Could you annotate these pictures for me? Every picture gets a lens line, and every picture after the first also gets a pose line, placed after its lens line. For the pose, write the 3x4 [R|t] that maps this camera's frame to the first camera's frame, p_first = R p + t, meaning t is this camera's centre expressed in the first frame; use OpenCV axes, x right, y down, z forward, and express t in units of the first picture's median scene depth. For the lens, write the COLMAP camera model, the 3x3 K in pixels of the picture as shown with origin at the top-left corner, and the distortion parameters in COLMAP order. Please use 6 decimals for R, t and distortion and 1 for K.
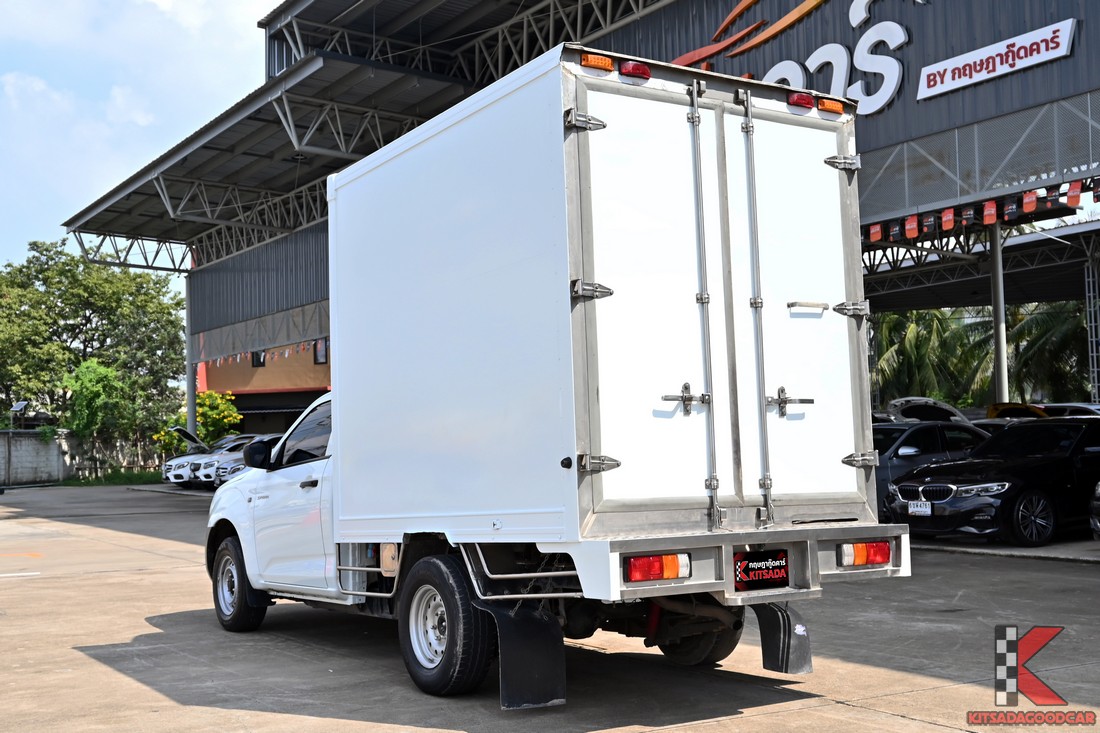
lens RADIAL K [[1314.8, 0, 551.0], [0, 1314.8, 367.3], [0, 0, 1]] dist [0.002927, 0.000000]
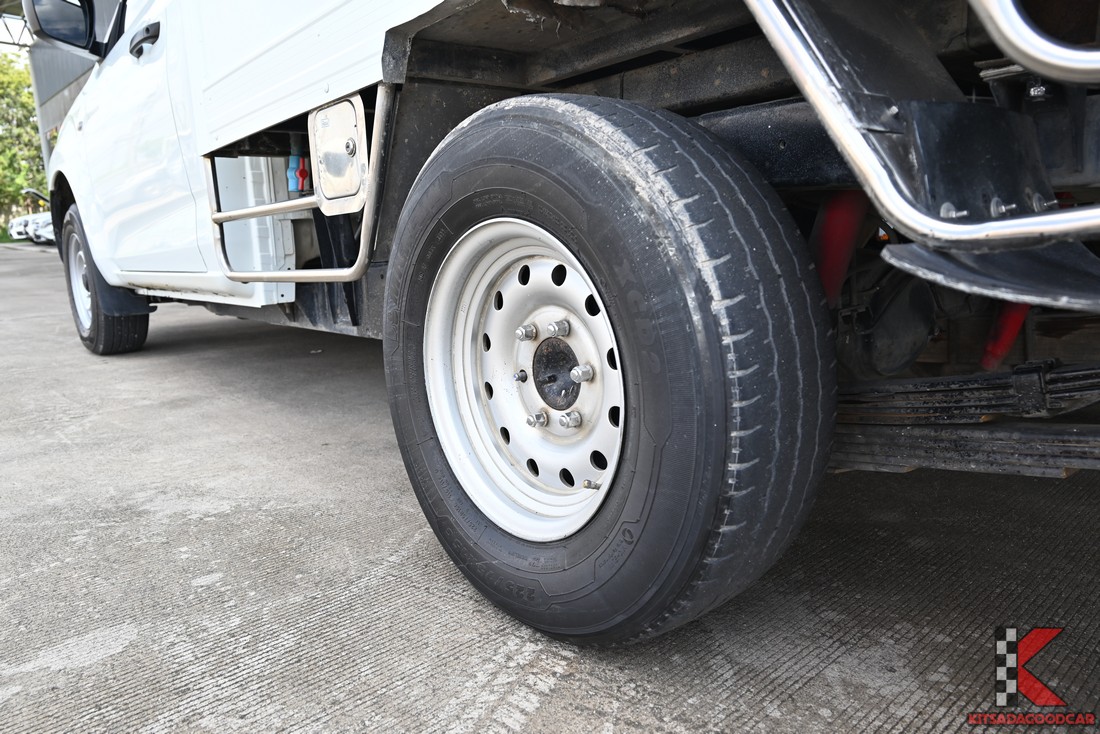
lens RADIAL K [[787.6, 0, 550.4], [0, 787.6, 368.5], [0, 0, 1]] dist [-0.007692, -0.002163]
pose [[0.991684, -0.035571, 0.123683, -0.098030], [0.002628, 0.966441, 0.256876, 0.146440], [-0.128670, -0.254414, 0.958497, 0.801025]]
